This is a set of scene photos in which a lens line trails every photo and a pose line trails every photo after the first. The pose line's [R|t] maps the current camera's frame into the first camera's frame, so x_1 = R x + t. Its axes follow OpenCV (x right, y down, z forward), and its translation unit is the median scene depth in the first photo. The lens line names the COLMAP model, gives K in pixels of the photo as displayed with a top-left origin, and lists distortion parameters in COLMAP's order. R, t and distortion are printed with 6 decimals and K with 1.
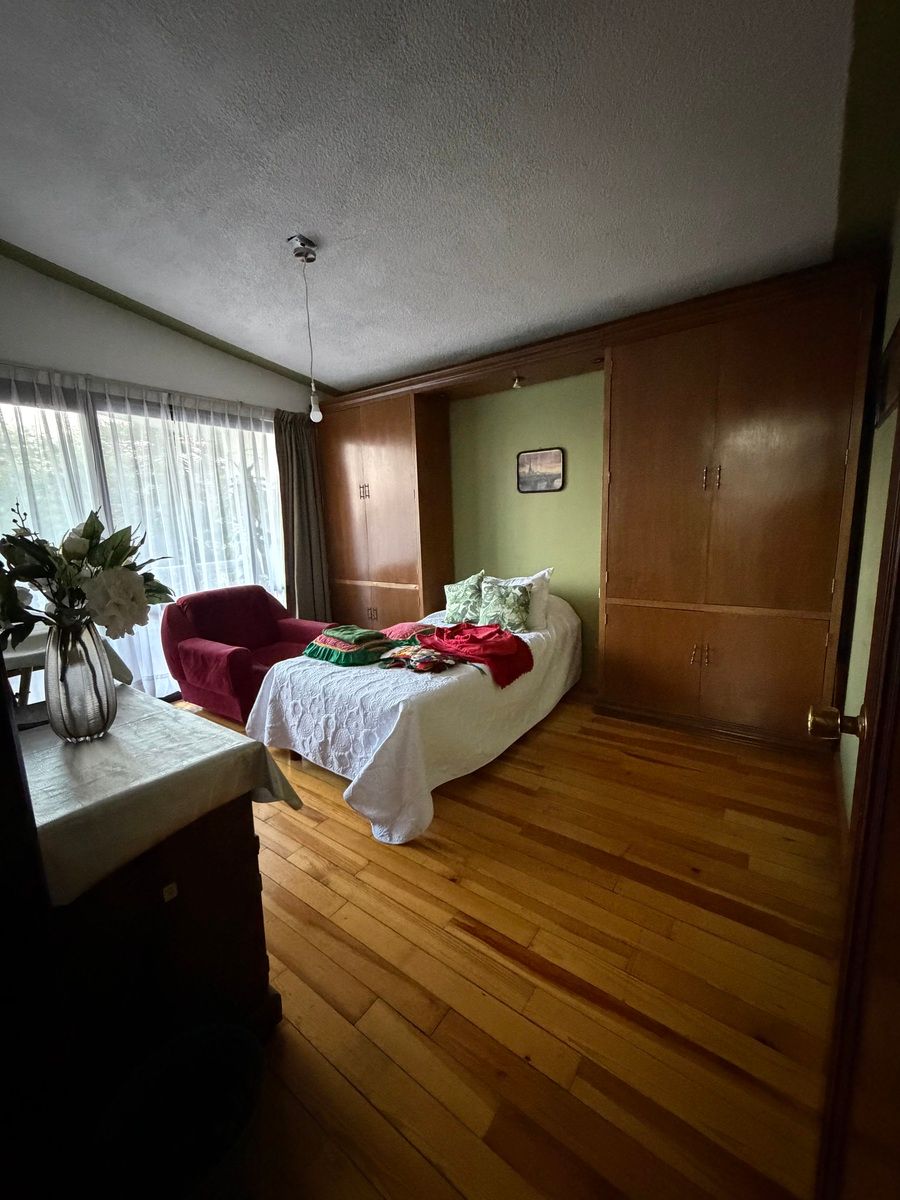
lens RADIAL K [[476.8, 0, 446.1], [0, 476.8, 603.3], [0, 0, 1]] dist [0.000912, -0.000162]
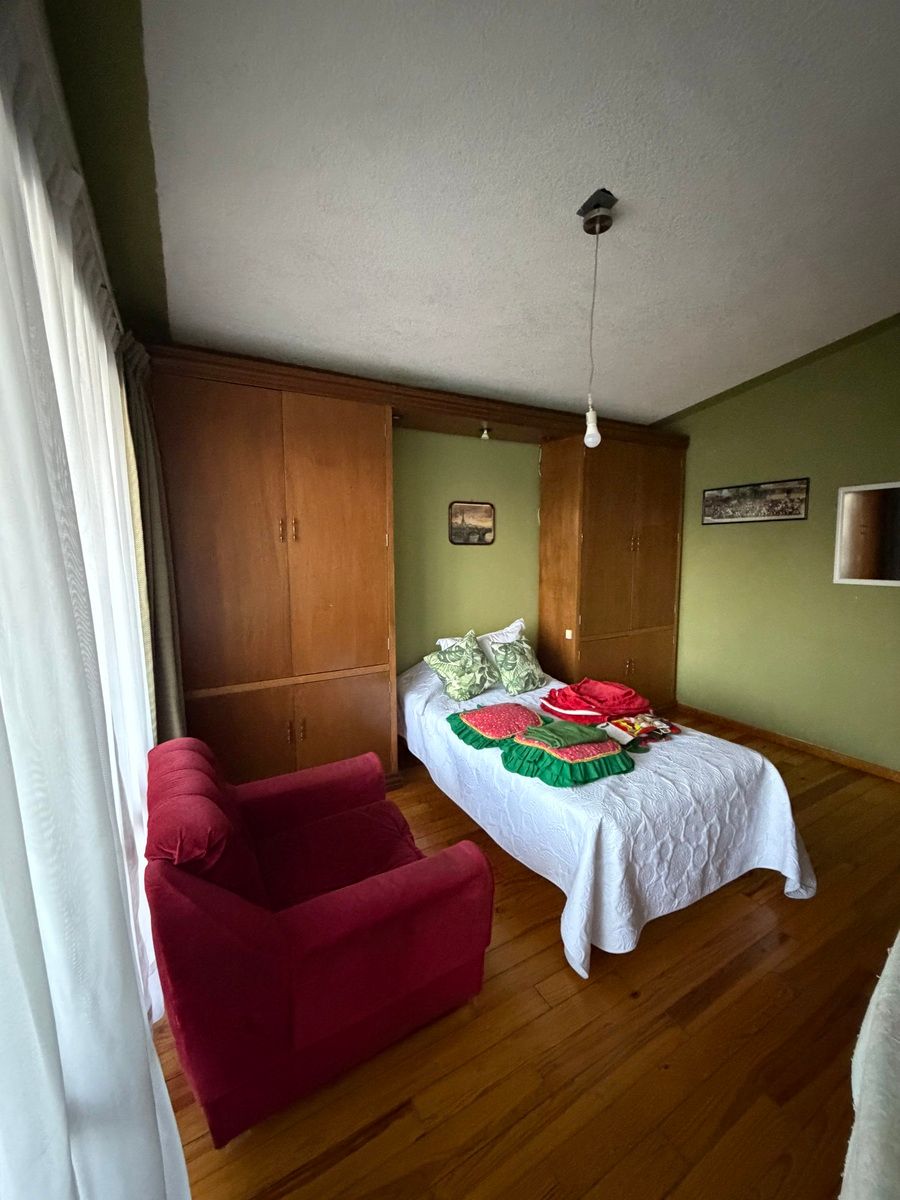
lens RADIAL K [[476.8, 0, 448.4], [0, 476.8, 603.8], [0, 0, 1]] dist [0.000912, -0.000162]
pose [[0.410487, -0.076771, 0.908629, -0.724675], [0.156484, 0.987598, 0.012749, -0.133837], [-0.898339, 0.136953, 0.417409, 0.653038]]
